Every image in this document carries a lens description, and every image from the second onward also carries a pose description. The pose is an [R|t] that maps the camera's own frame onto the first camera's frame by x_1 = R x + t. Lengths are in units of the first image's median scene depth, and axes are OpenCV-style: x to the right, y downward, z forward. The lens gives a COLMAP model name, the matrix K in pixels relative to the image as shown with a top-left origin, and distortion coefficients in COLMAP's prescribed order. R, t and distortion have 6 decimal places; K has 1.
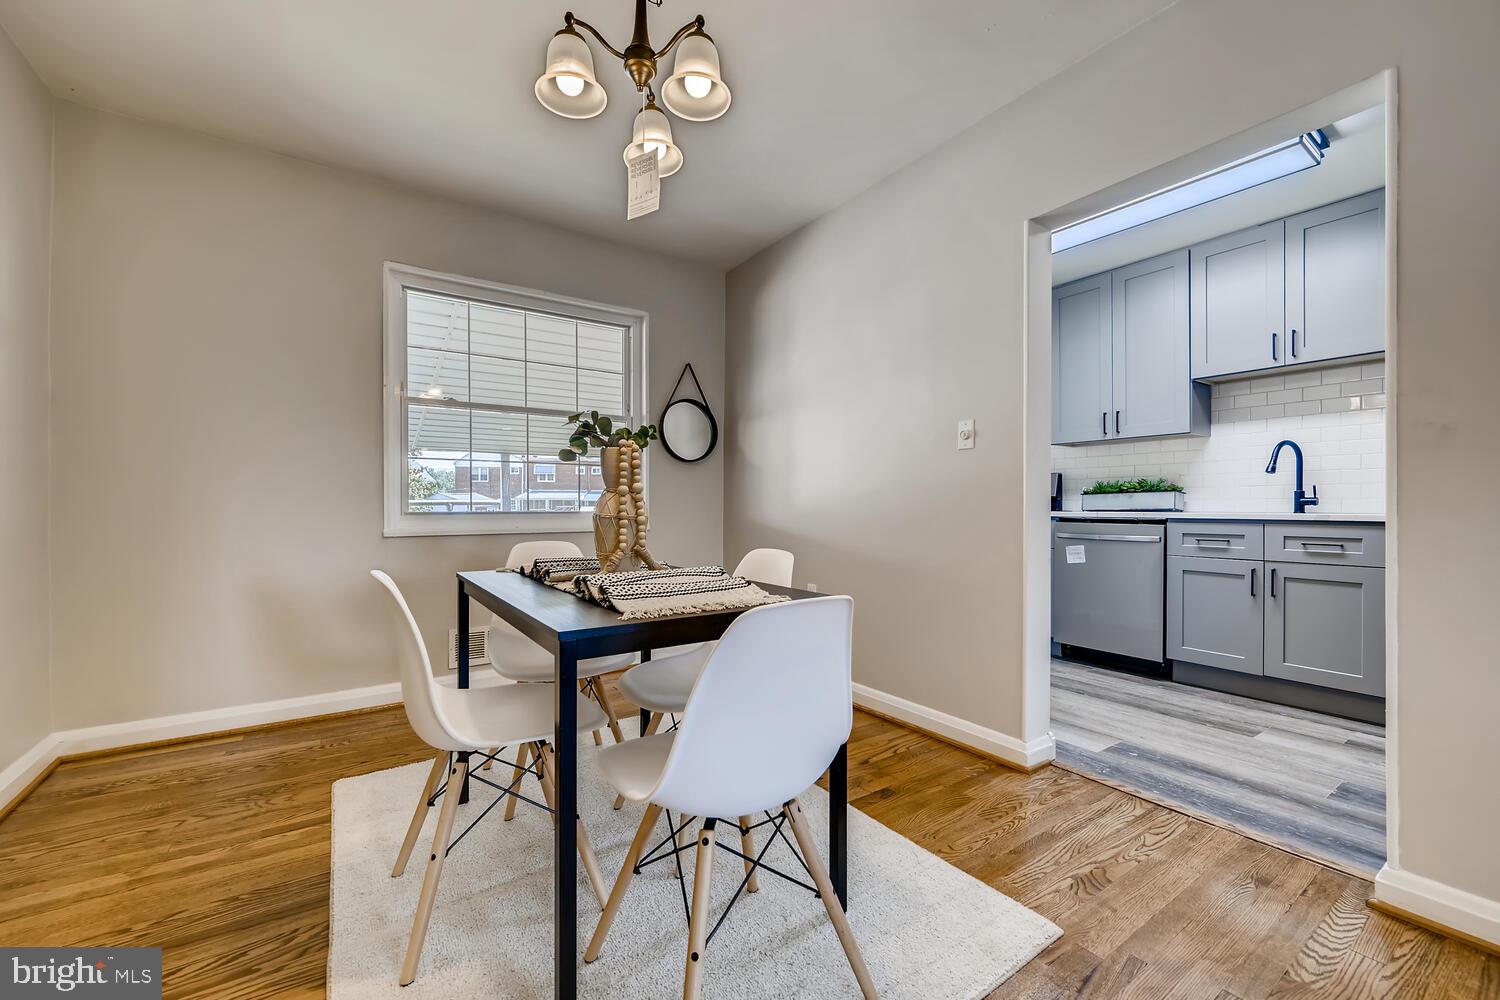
lens RADIAL K [[599.0, 0, 756.7], [0, 599.0, 504.7], [0, 0, 1]] dist [0.002823, 0.000026]
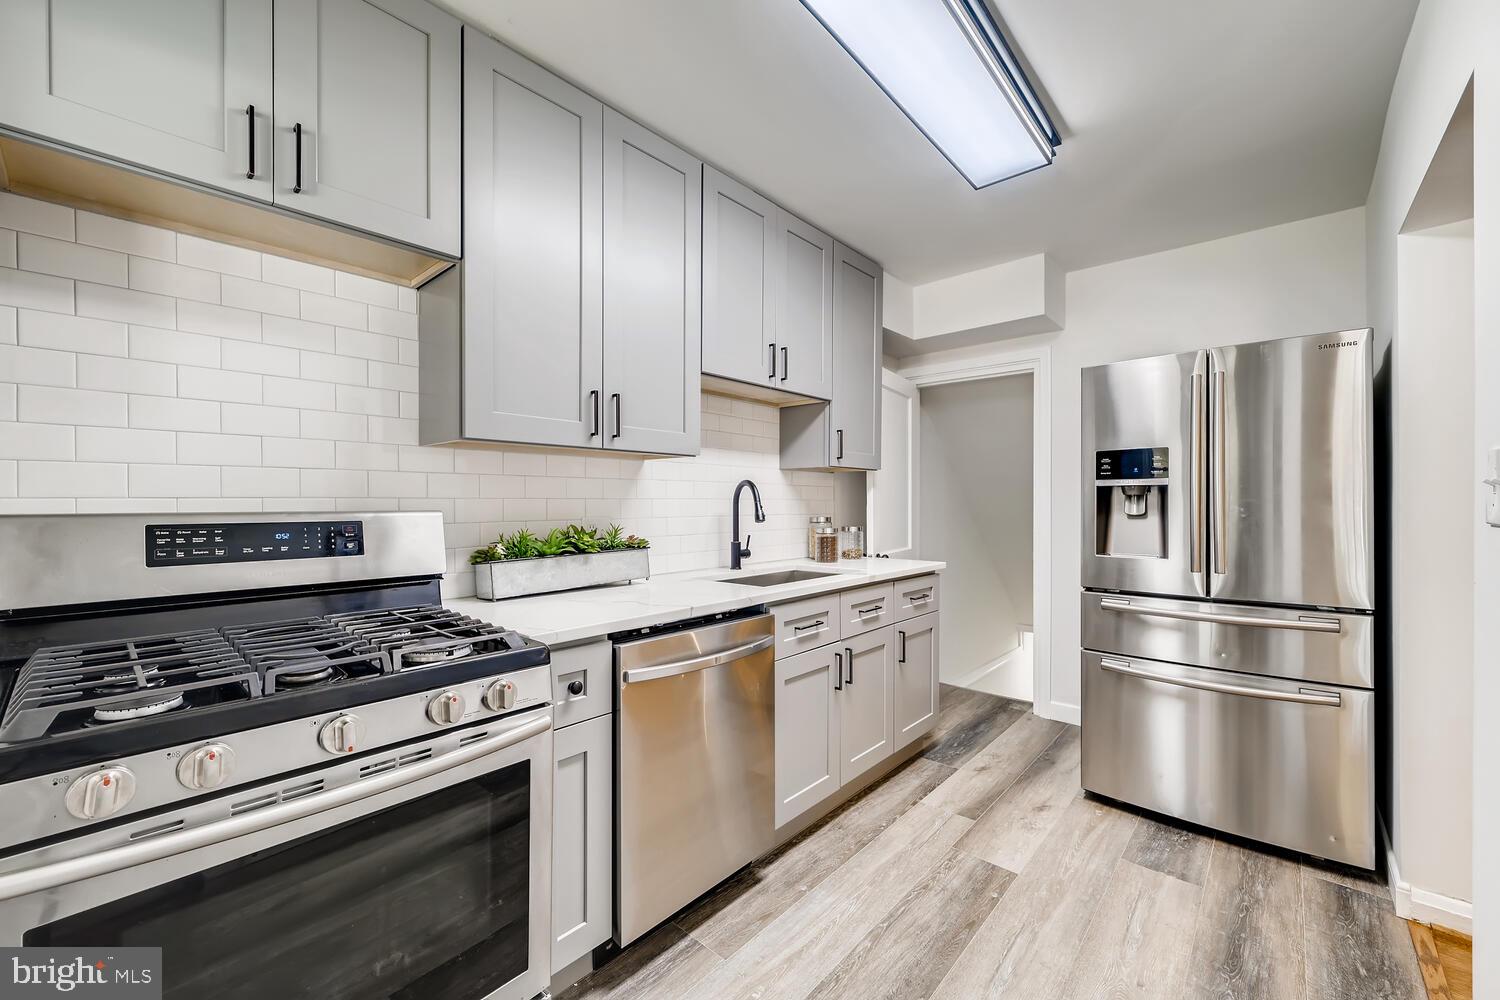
lens RADIAL K [[595.1, 0, 749.2], [0, 595.1, 504.2], [0, 0, 1]] dist [0.003358, 0.000142]
pose [[-0.222937, -0.004474, 0.974823, 0.109927], [-0.001347, 0.999990, 0.004282, -0.078109], [-0.974832, -0.000358, -0.222940, 1.170828]]
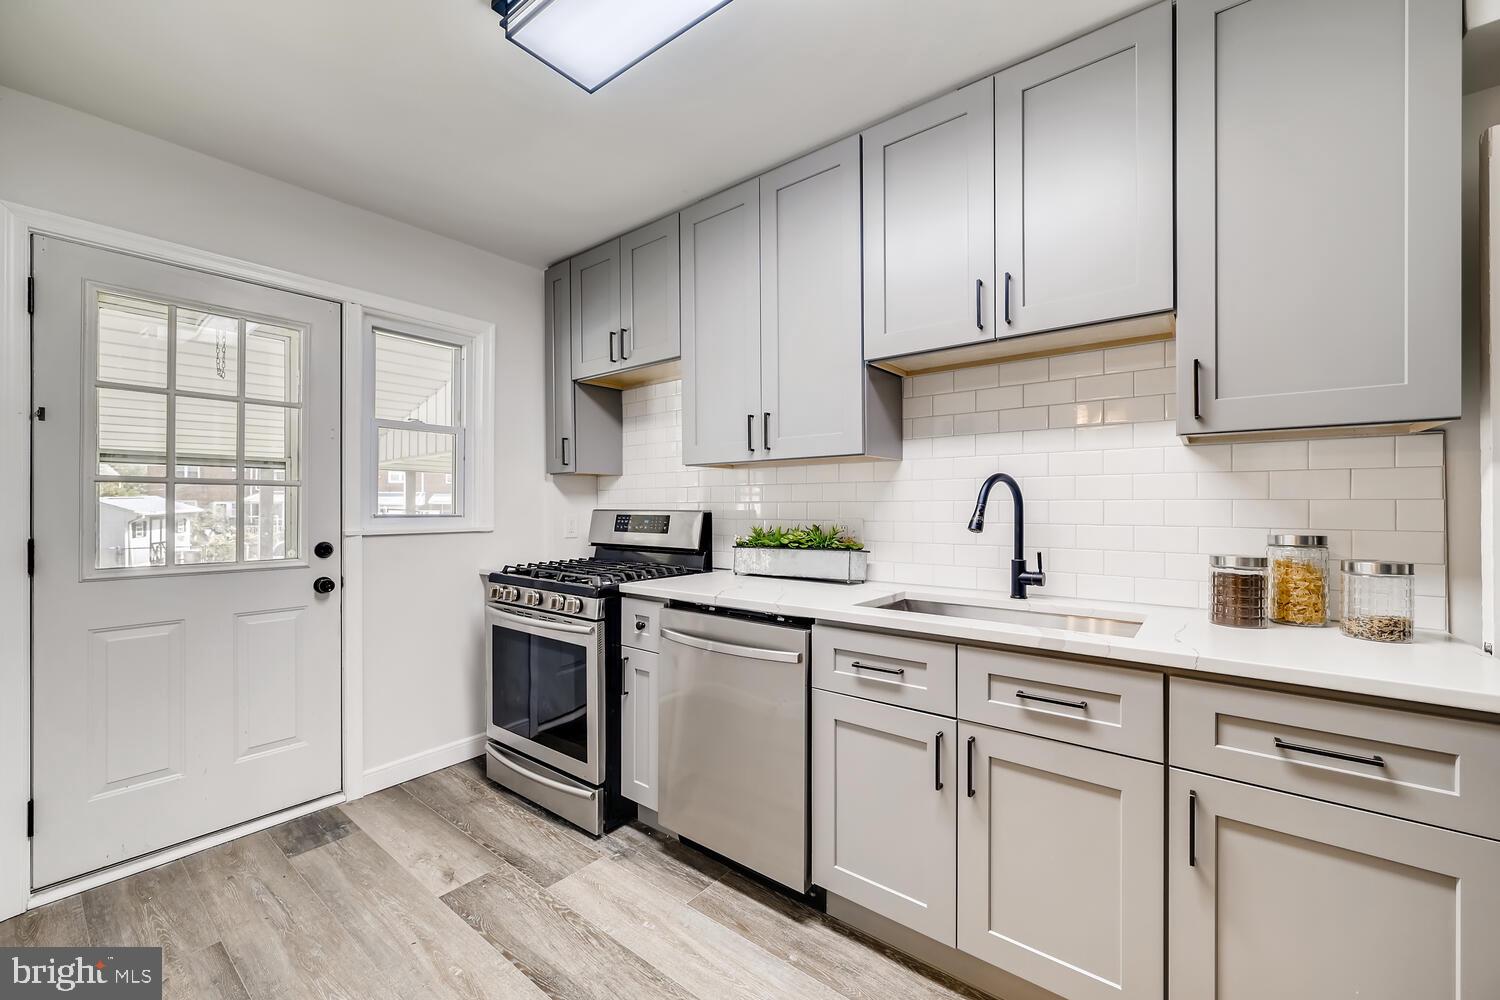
lens RADIAL K [[595.1, 0, 749.2], [0, 595.1, 504.2], [0, 0, 1]] dist [0.003358, 0.000142]
pose [[0.958300, -0.002106, 0.285756, 0.489234], [0.002343, 0.999997, -0.000488, -0.077793], [-0.285754, 0.001137, 0.958302, 0.521587]]
